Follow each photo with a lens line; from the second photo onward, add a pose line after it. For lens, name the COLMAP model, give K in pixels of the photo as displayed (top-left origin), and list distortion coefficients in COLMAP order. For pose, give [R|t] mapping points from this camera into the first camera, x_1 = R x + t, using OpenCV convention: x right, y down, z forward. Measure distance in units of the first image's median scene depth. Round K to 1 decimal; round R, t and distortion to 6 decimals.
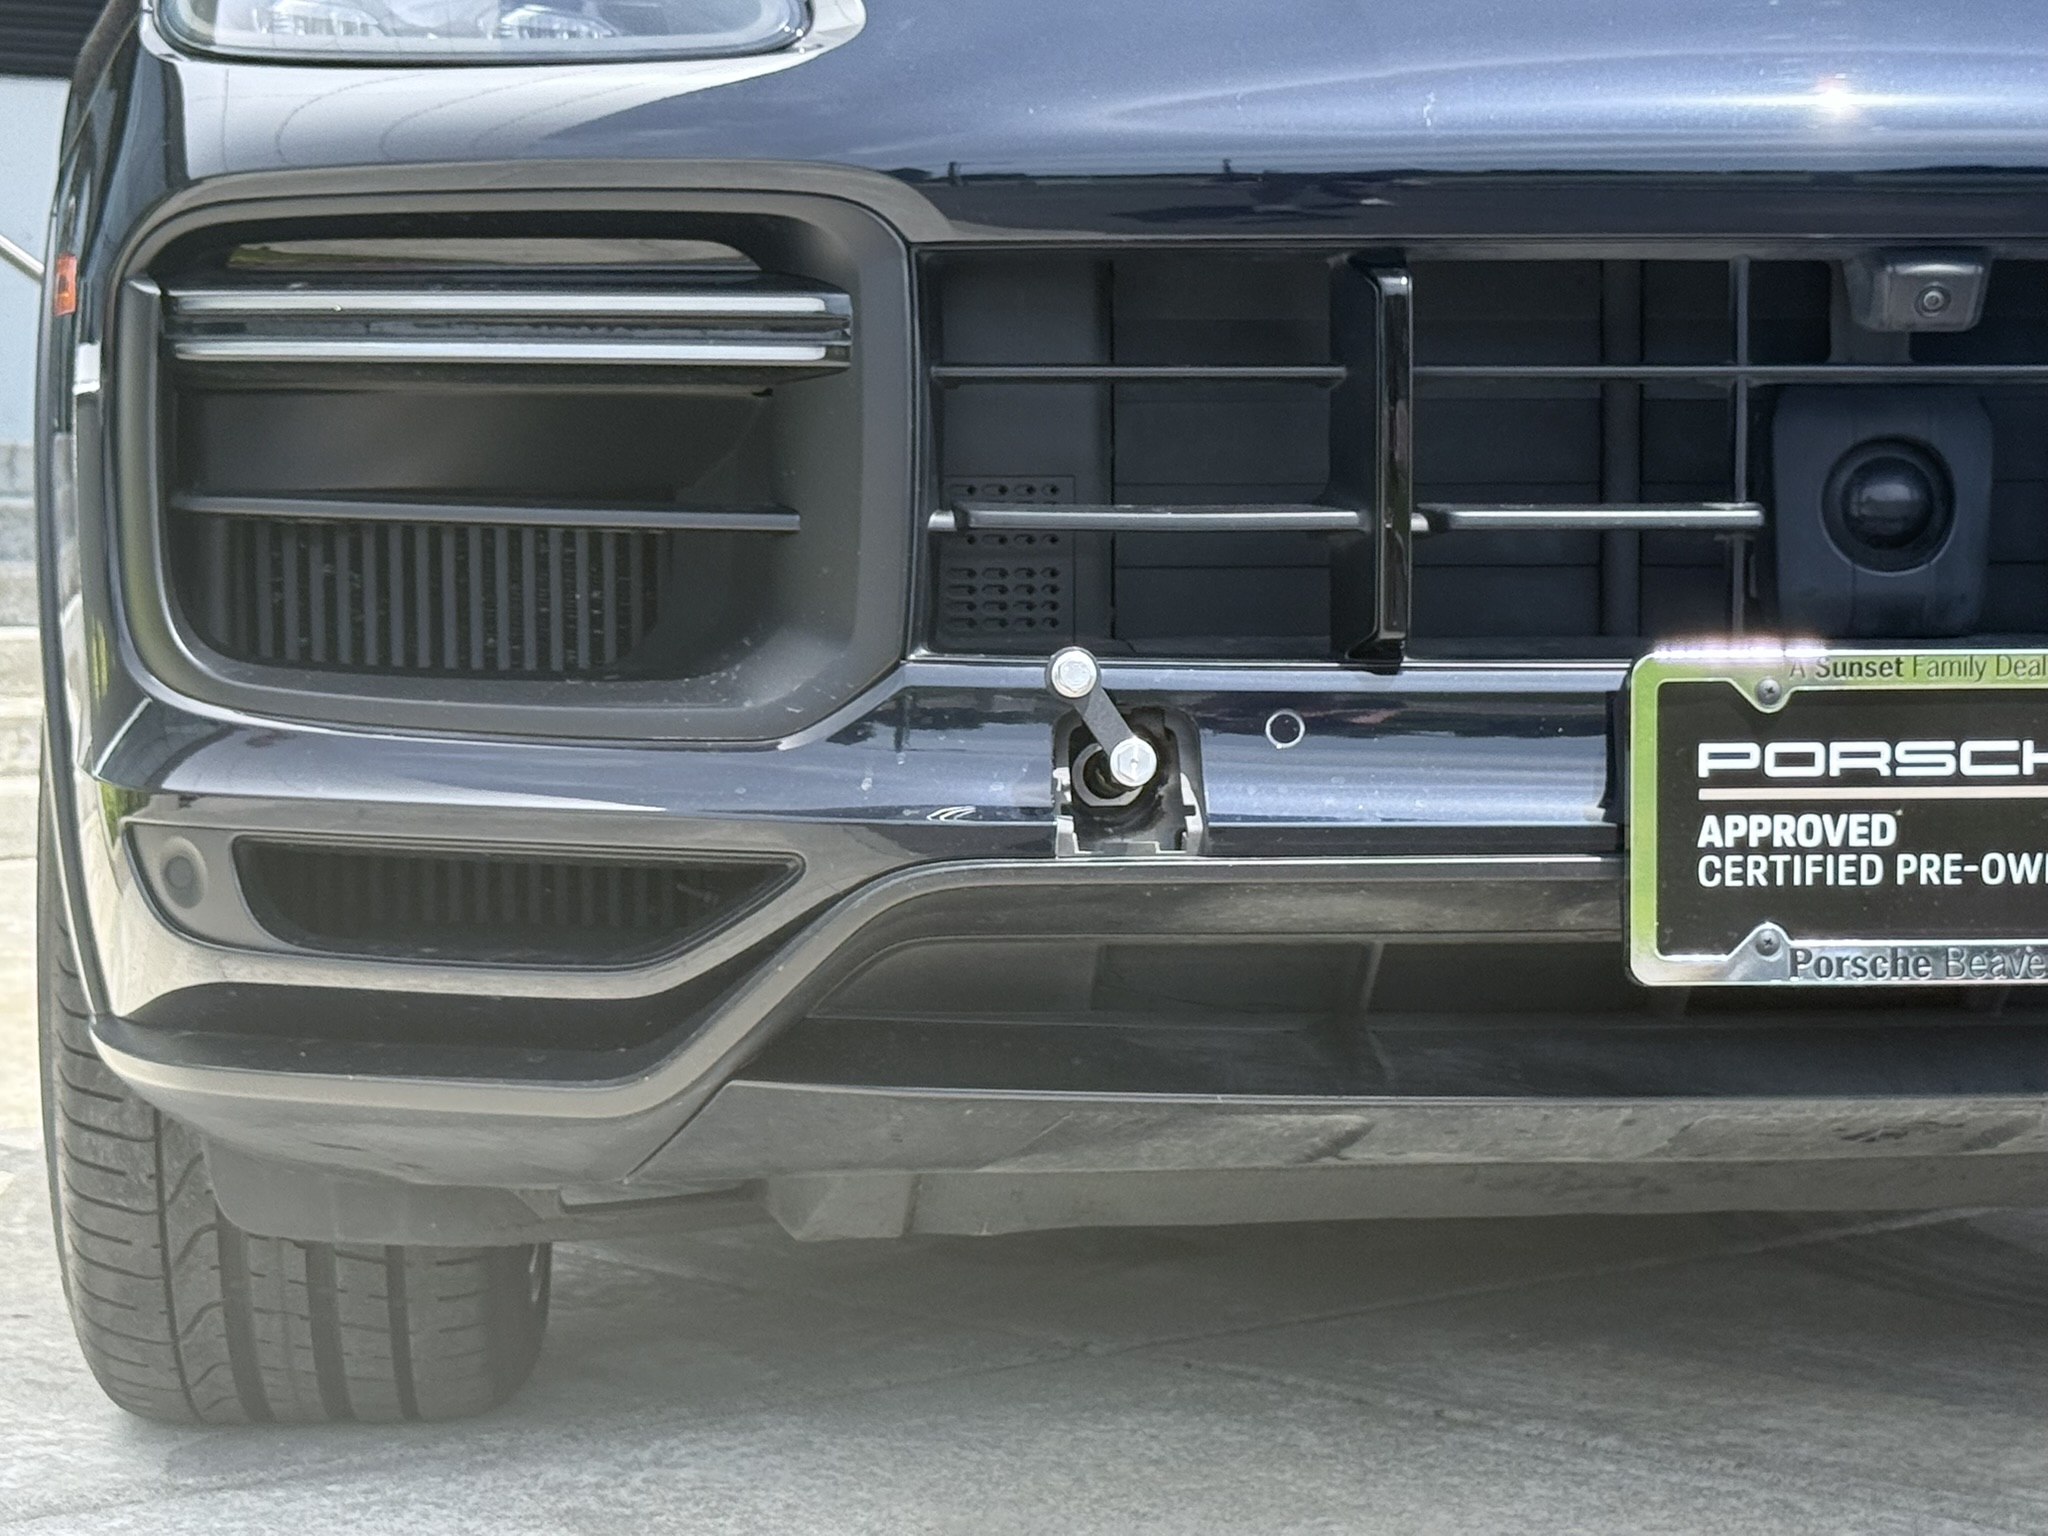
lens RADIAL K [[4401.9, 0, 1024.0], [0, 4401.9, 768.0], [0, 0, 1]] dist [0.068818, 0.326073]
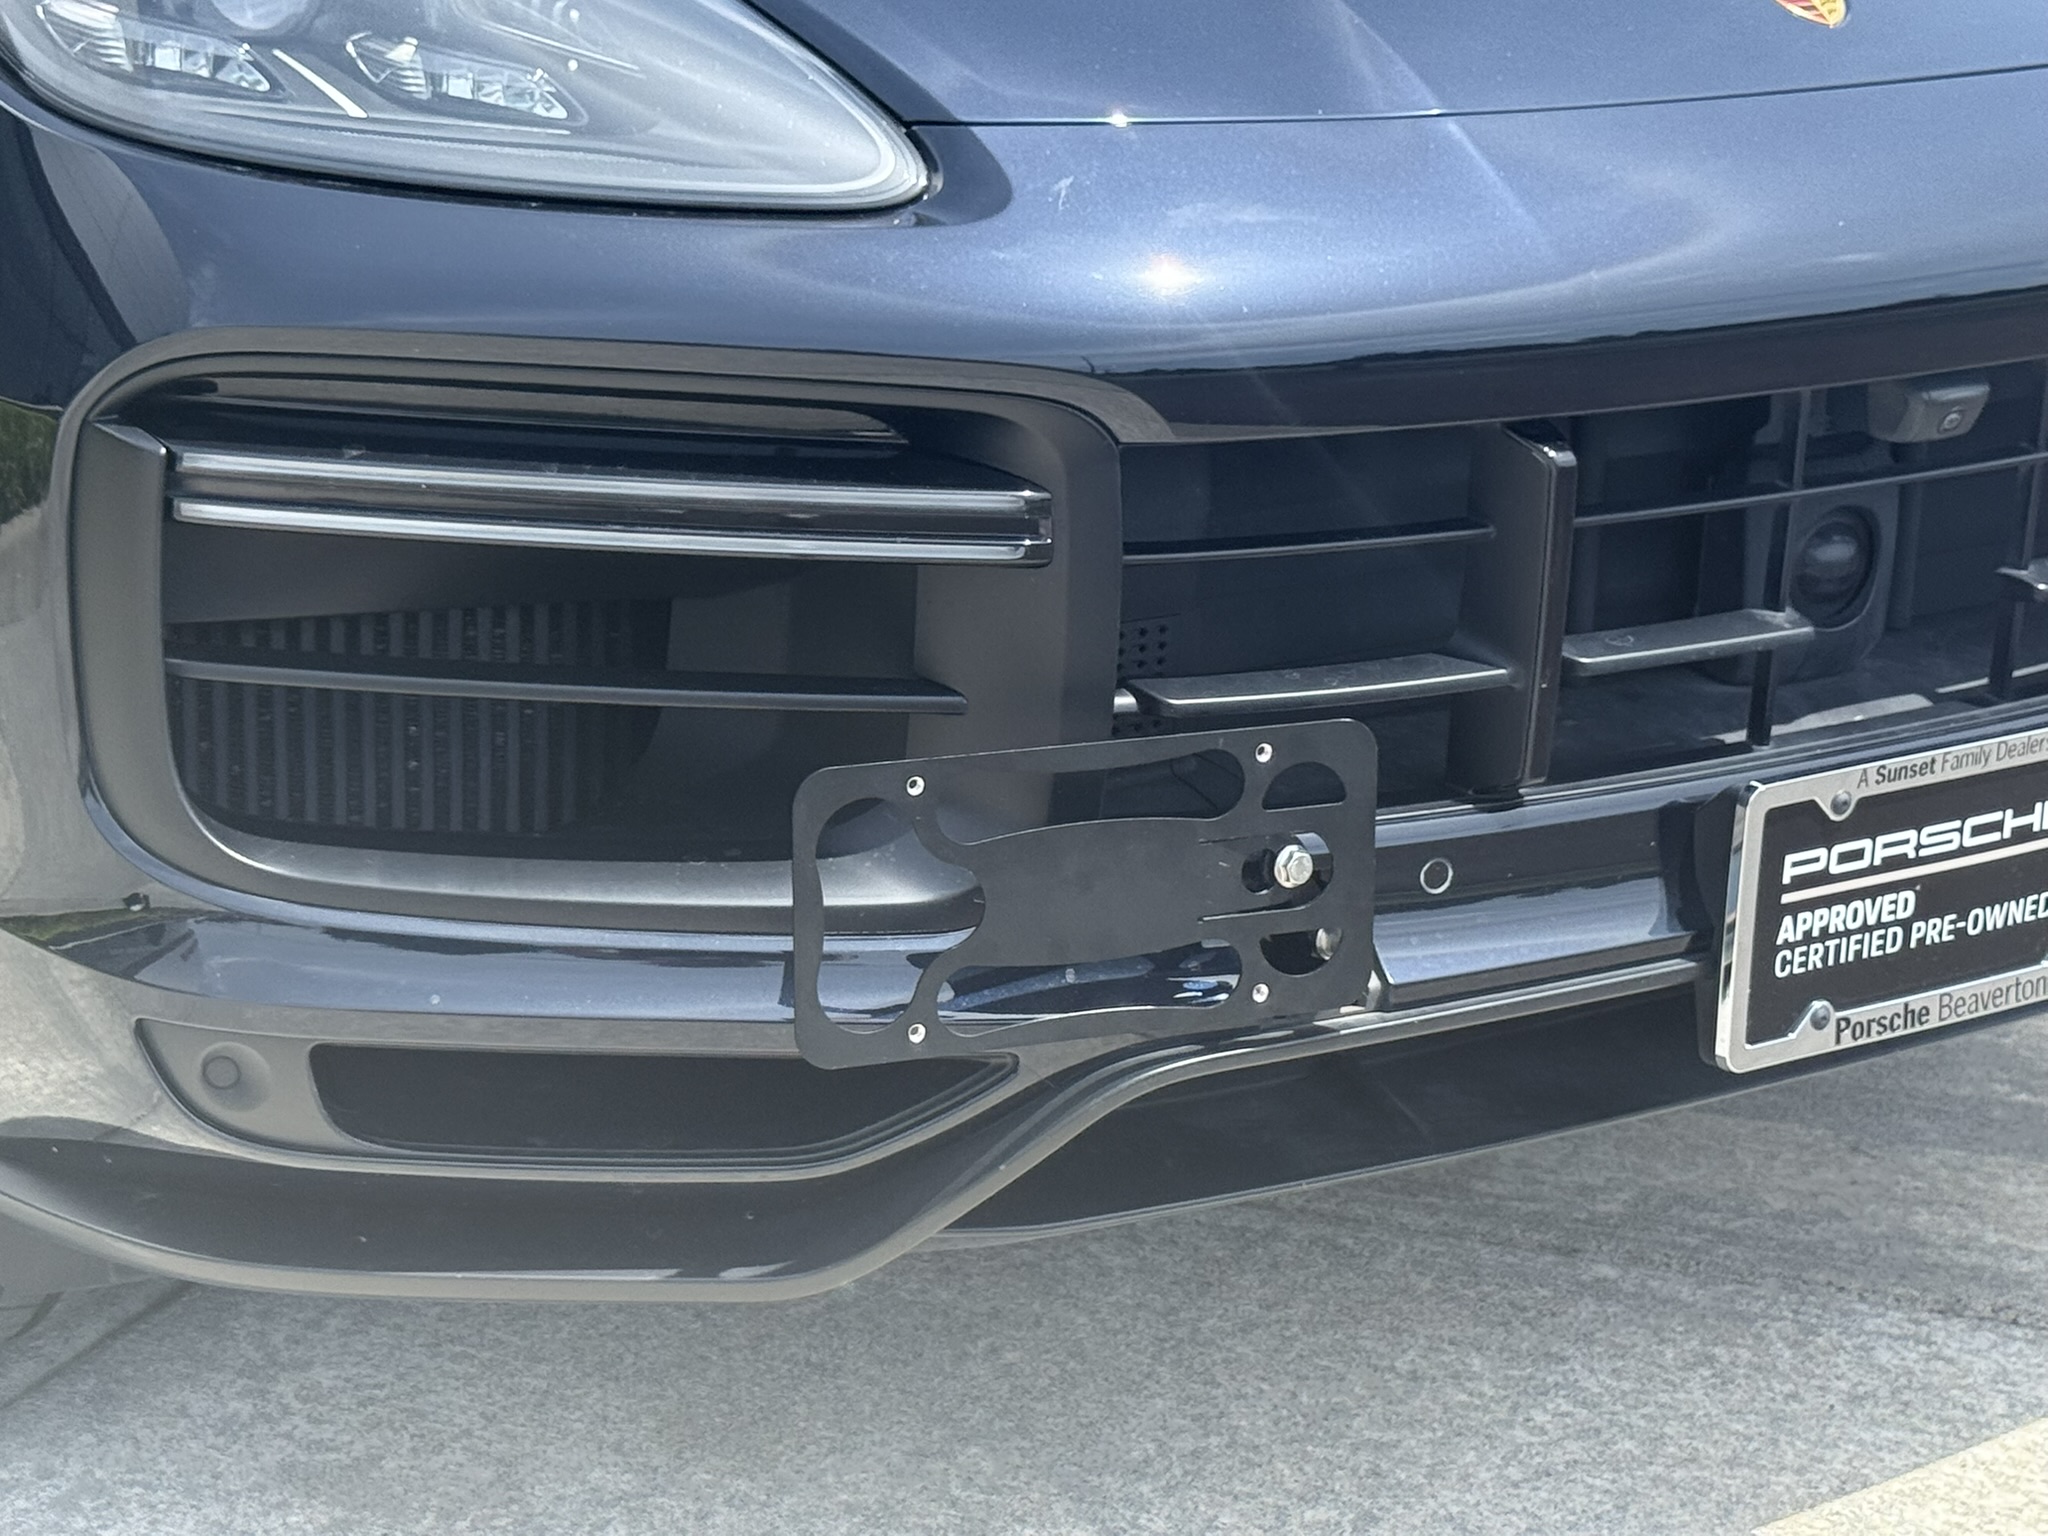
lens RADIAL K [[4401.9, 0, 1024.0], [0, 4401.9, 768.0], [0, 0, 1]] dist [0.068818, 0.326073]
pose [[0.881080, -0.118126, 0.457979, -0.505430], [-0.002226, 0.967263, 0.253767, -0.300584], [-0.472963, -0.224608, 0.851973, 0.166722]]
